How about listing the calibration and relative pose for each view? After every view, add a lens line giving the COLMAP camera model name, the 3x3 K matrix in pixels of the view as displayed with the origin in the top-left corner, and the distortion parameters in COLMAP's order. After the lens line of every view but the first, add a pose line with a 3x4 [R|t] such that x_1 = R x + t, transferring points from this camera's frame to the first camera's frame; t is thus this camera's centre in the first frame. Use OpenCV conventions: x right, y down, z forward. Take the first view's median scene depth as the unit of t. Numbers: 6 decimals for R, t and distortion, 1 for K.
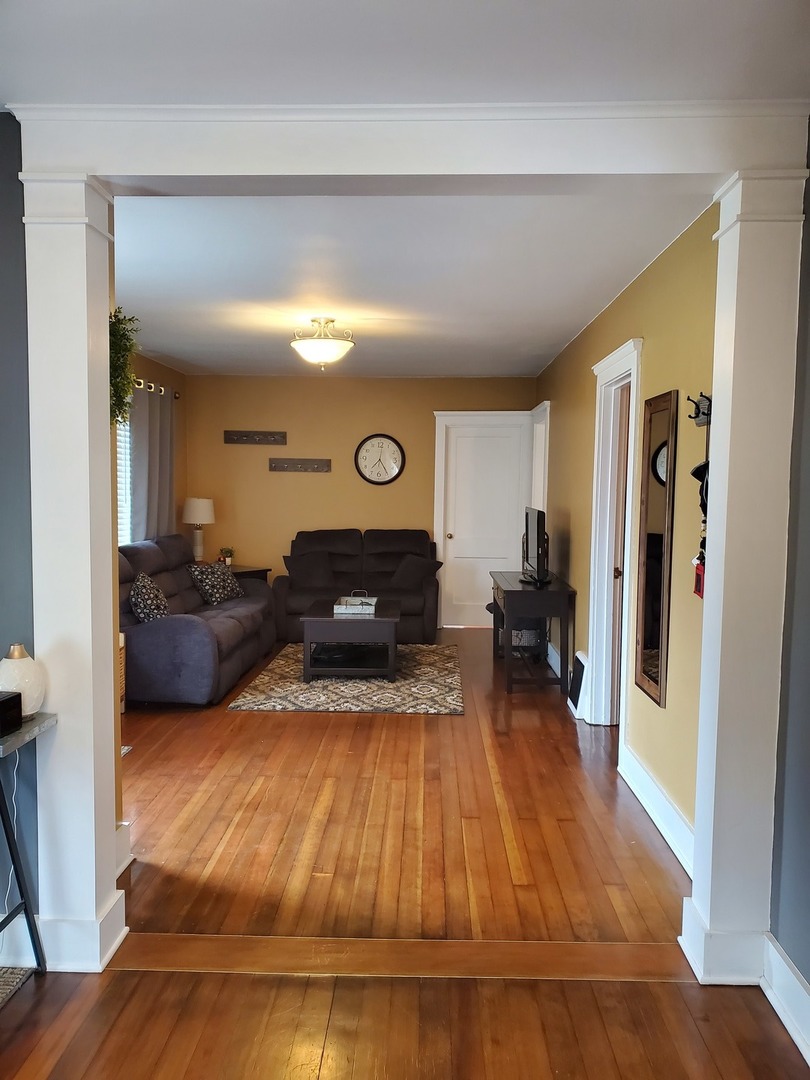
lens RADIAL K [[829.3, 0, 405.0], [0, 829.3, 540.0], [0, 0, 1]] dist [0.047787, -0.050943]
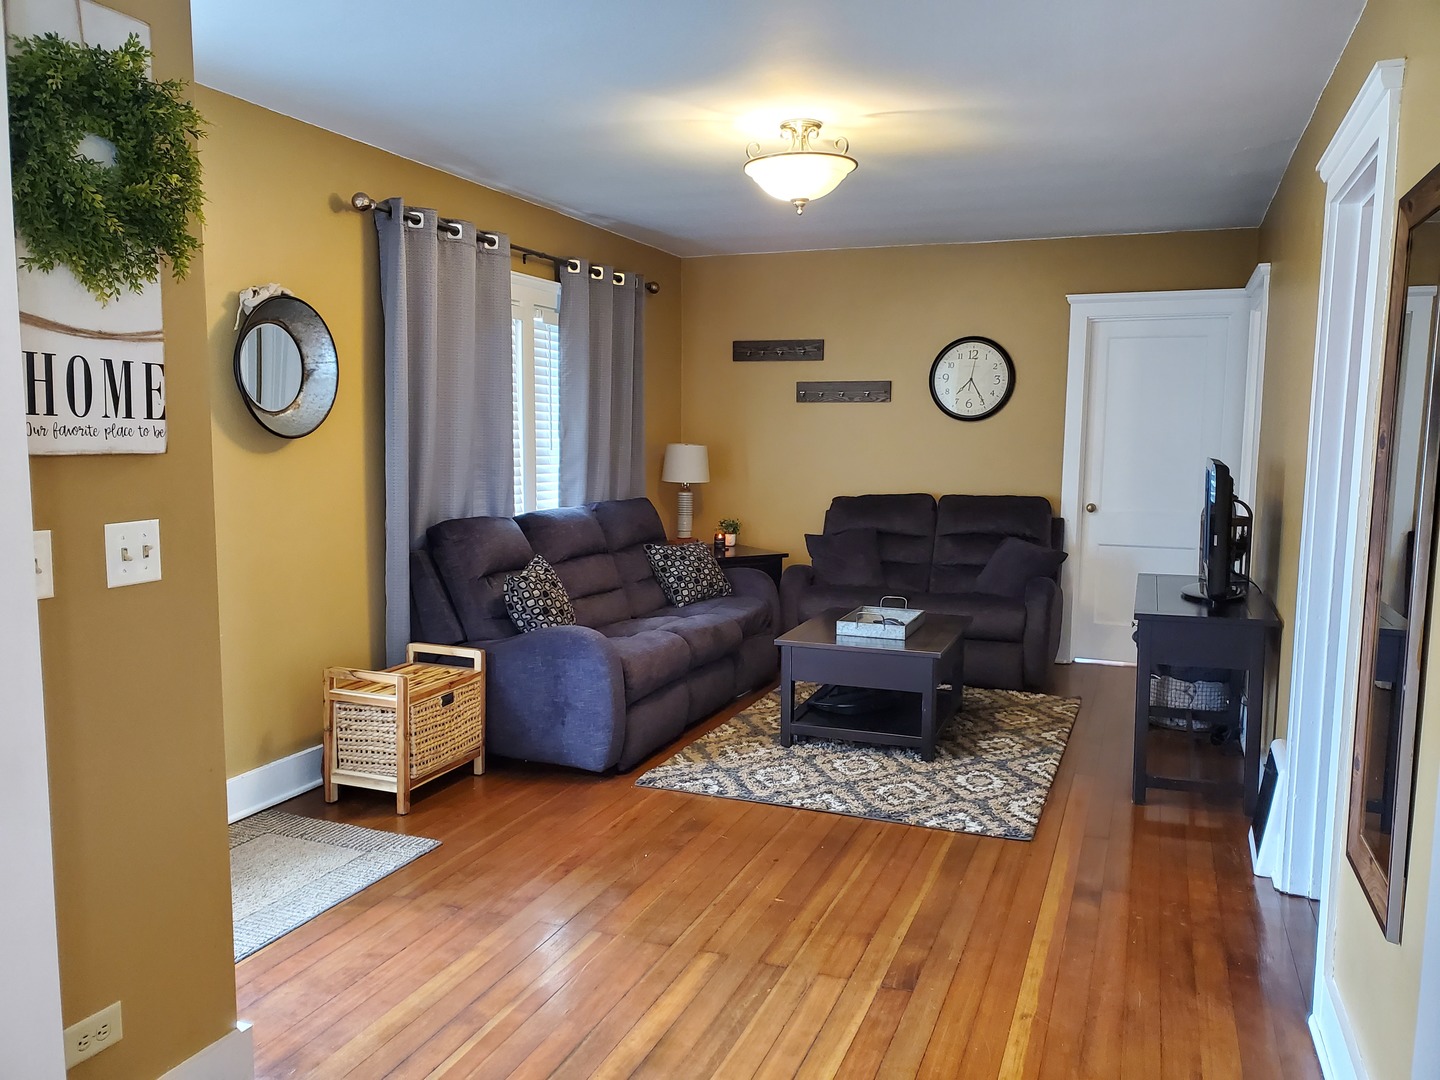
lens RADIAL K [[1122.6, 0, 715.6], [0, 1122.6, 548.1], [0, 0, 1]] dist [0.186056, -0.509153]
pose [[0.942876, 0.033444, -0.331462, 0.106307], [-0.021263, 0.998961, 0.040309, -0.005027], [0.332466, -0.030958, 0.942607, 0.221749]]
